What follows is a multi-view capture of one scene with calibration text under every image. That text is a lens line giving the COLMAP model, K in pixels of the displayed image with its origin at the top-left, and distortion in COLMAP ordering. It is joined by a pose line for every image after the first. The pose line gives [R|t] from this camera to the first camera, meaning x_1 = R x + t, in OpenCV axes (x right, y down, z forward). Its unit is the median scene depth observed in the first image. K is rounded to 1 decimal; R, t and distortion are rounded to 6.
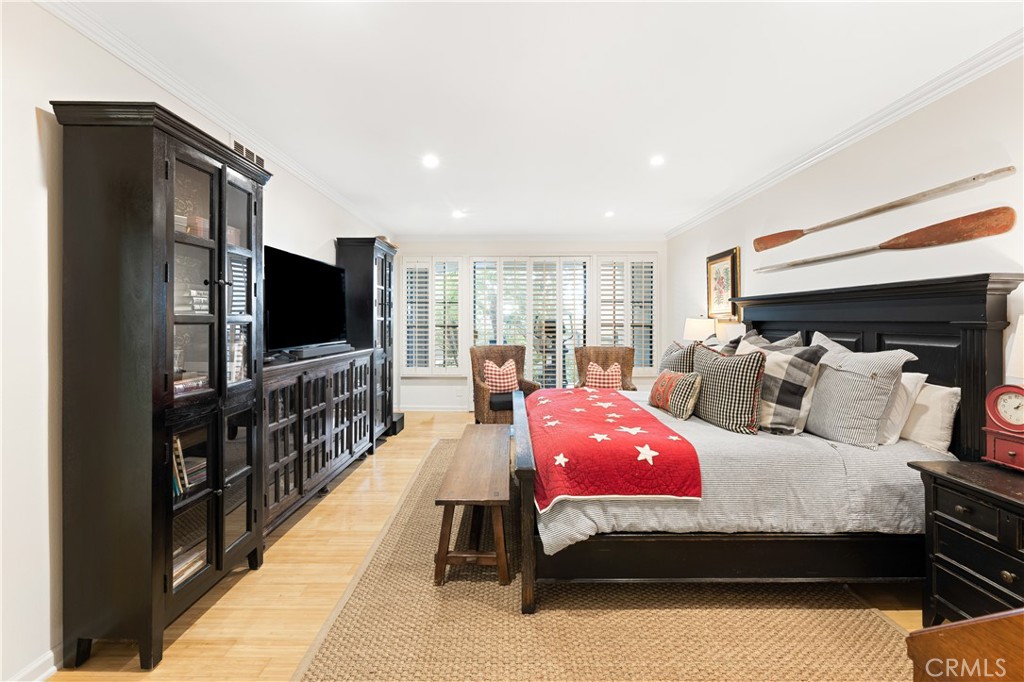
lens RADIAL K [[416.0, 0, 502.5], [0, 416.0, 322.9], [0, 0, 1]] dist [0.001854, -0.000941]
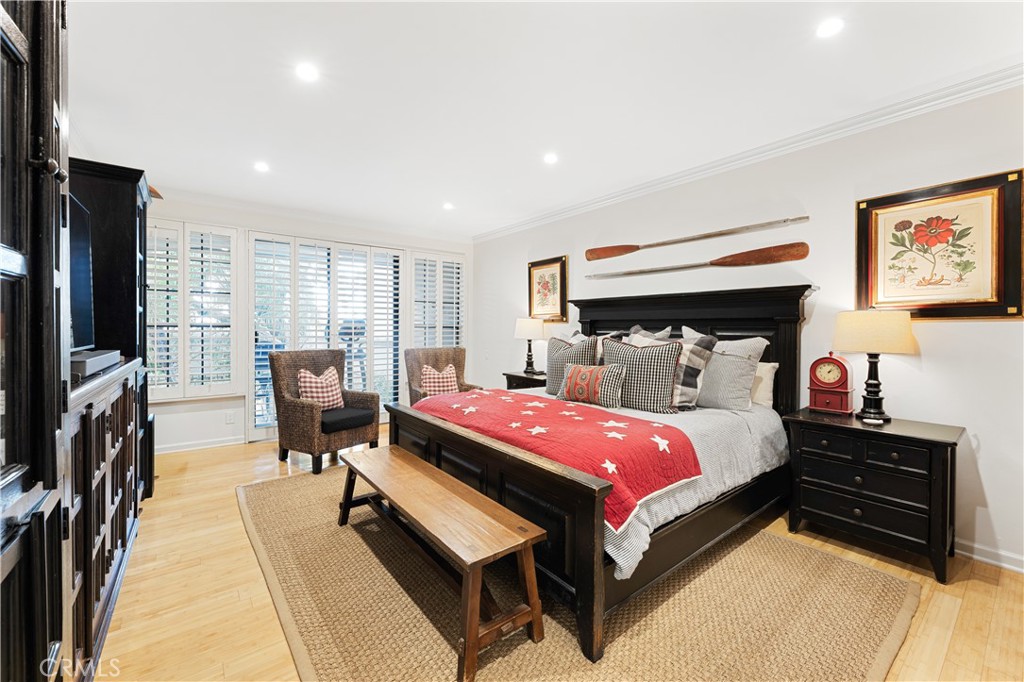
lens RADIAL K [[416.0, 0, 511.2], [0, 416.0, 334.4], [0, 0, 1]] dist [0.001854, -0.000941]
pose [[0.783701, -0.007097, 0.621098, -0.452247], [-0.001436, 0.999911, 0.013237, 0.031583], [-0.621137, -0.011266, 0.783621, 0.359699]]
